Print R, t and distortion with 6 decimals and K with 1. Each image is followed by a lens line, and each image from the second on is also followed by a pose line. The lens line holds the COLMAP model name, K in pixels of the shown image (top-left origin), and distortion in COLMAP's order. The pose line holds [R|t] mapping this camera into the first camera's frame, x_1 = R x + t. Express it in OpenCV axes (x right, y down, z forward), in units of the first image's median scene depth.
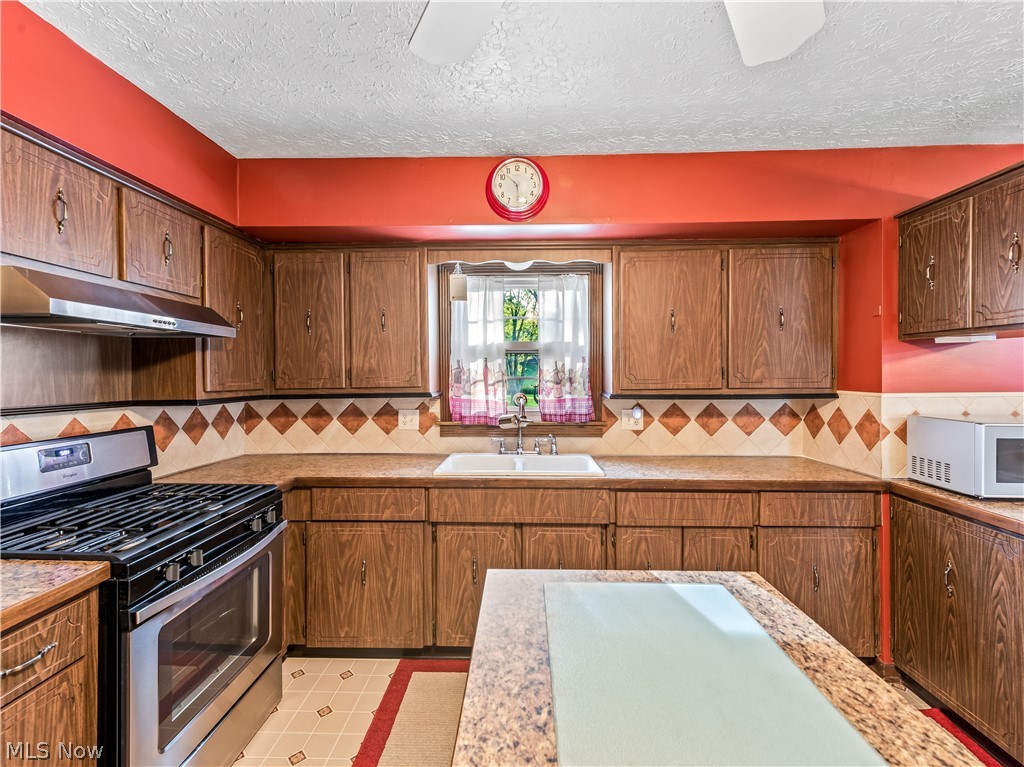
lens RADIAL K [[455.5, 0, 514.4], [0, 455.5, 374.0], [0, 0, 1]] dist [0.015196, -0.000638]
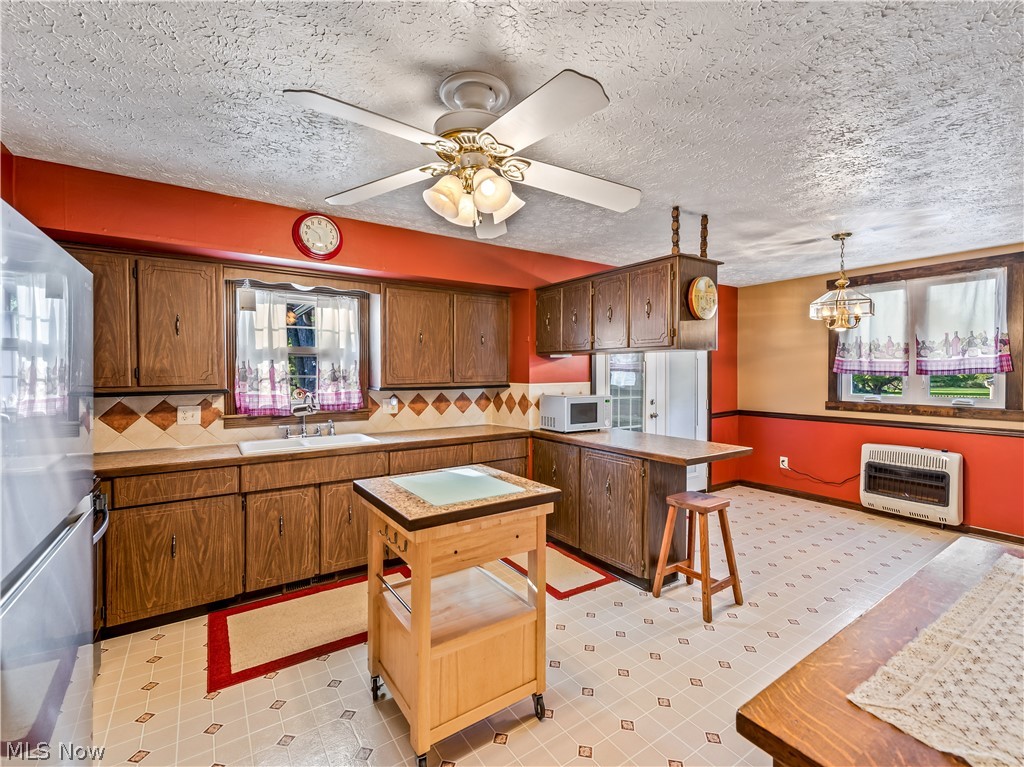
lens RADIAL K [[455.5, 0, 514.4], [0, 455.5, 374.0], [0, 0, 1]] dist [0.015196, -0.000638]
pose [[0.810279, -0.000885, 0.586044, -0.280107], [-0.000706, 0.999997, 0.002486, -0.001536], [-0.586044, -0.002428, 0.810275, -0.390225]]
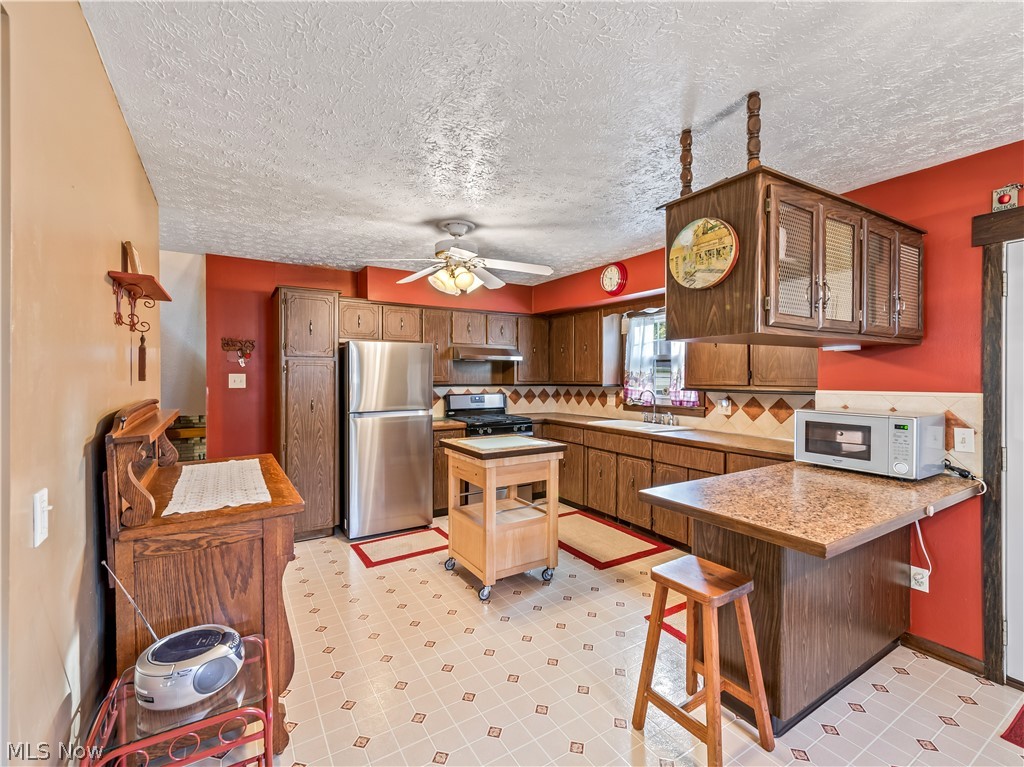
lens RADIAL K [[455.5, 0, 514.4], [0, 455.5, 374.0], [0, 0, 1]] dist [0.015196, -0.000638]
pose [[0.550932, 0.000217, -0.834550, 1.226855], [-0.005610, 0.999978, -0.003443, 0.005959], [0.834531, 0.006579, 0.550922, -0.371918]]
